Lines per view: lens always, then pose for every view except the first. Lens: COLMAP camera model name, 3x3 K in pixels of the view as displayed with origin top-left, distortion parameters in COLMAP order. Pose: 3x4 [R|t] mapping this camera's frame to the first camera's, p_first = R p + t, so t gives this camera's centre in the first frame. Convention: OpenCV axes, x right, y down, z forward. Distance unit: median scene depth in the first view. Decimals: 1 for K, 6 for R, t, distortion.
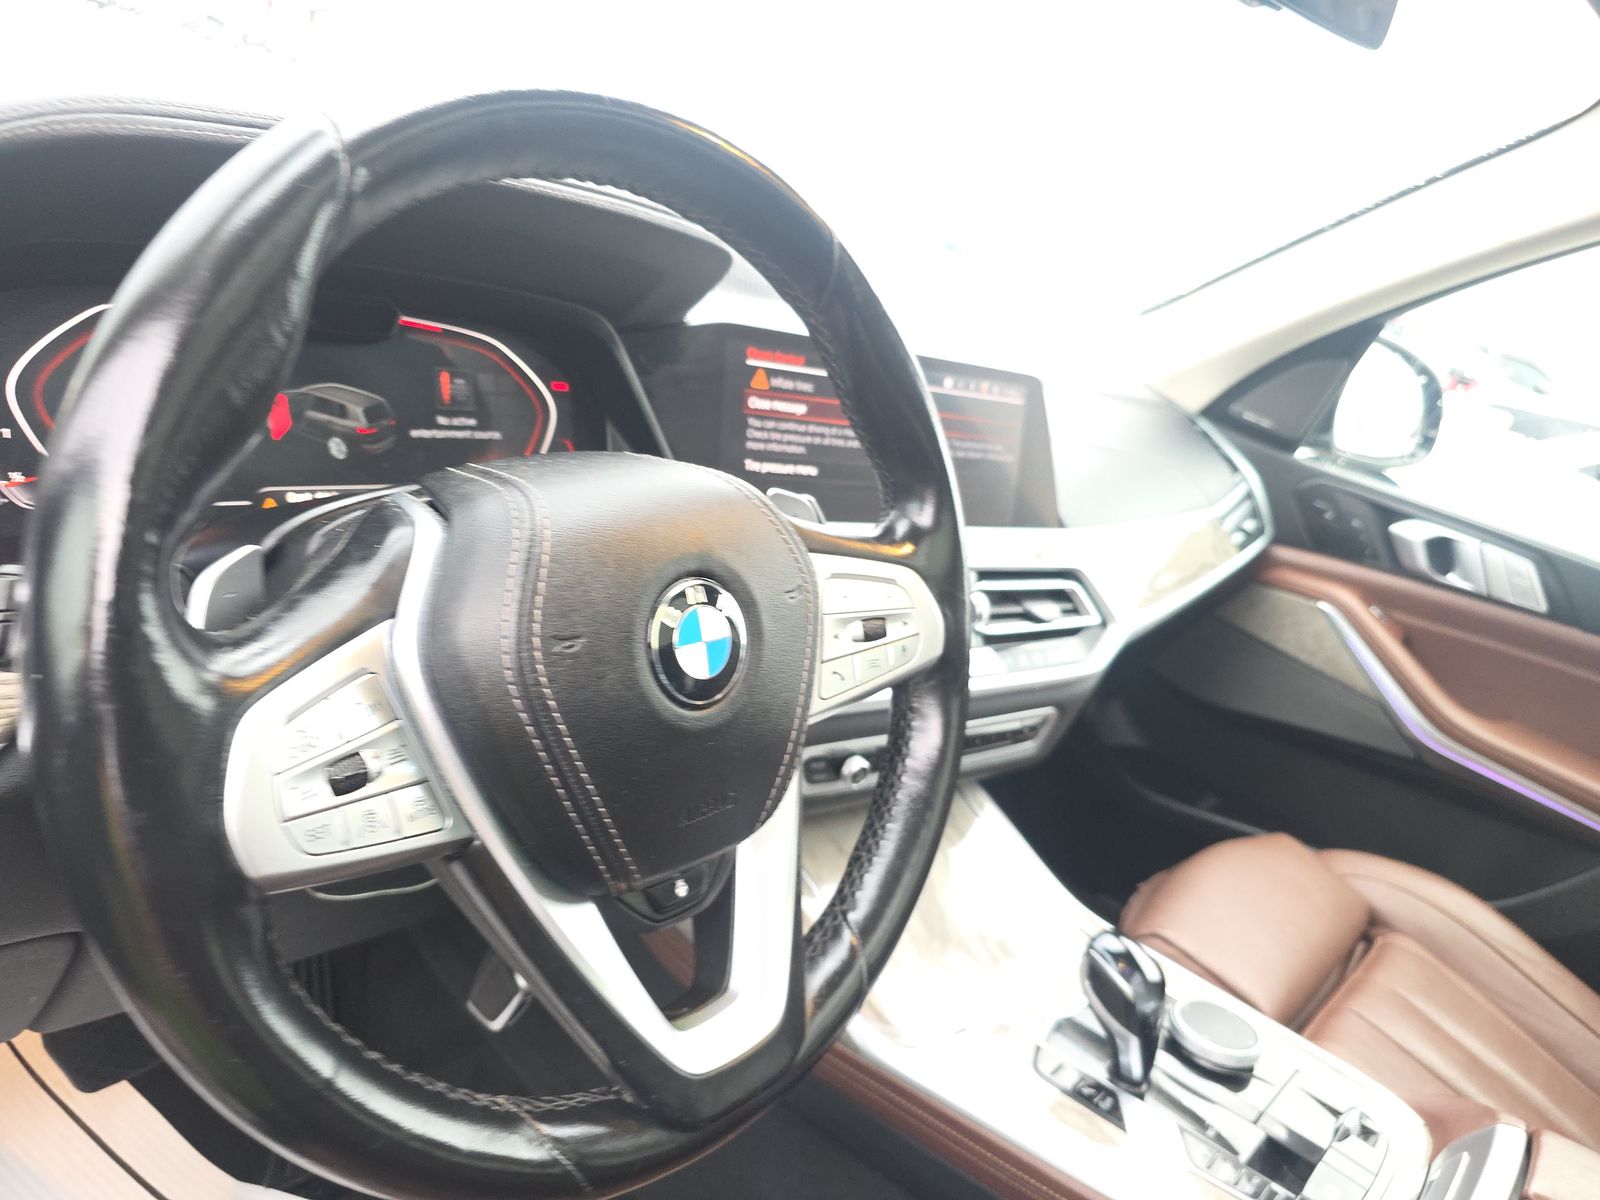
lens RADIAL K [[1091.9, 0, 800.0], [0, 1091.9, 600.0], [0, 0, 1]] dist [-0.006875, -0.006141]
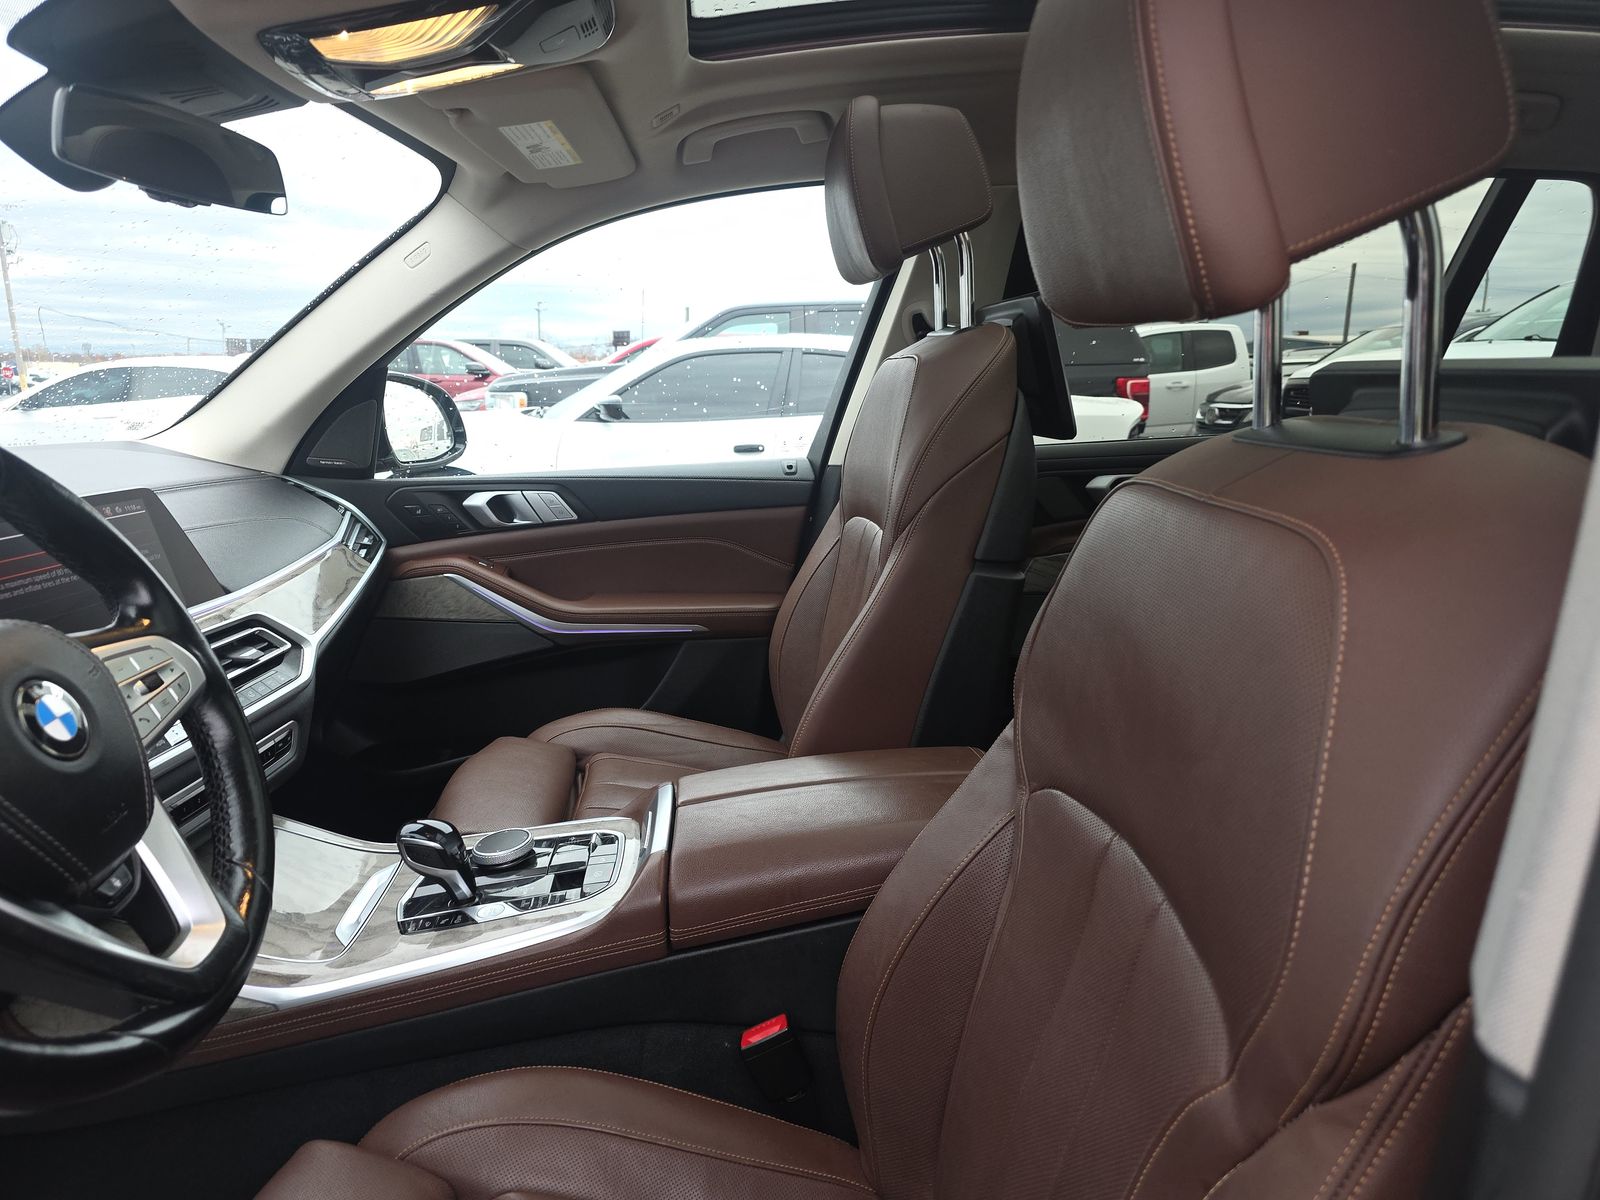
lens RADIAL K [[1075.8, 0, 800.0], [0, 1075.8, 600.0], [0, 0, 1]] dist [0.005937, 0.001583]
pose [[0.647680, -0.403549, 0.646266, -0.105866], [0.424910, 0.895373, 0.133260, 0.042812], [-0.632426, 0.188295, 0.751387, -0.264486]]
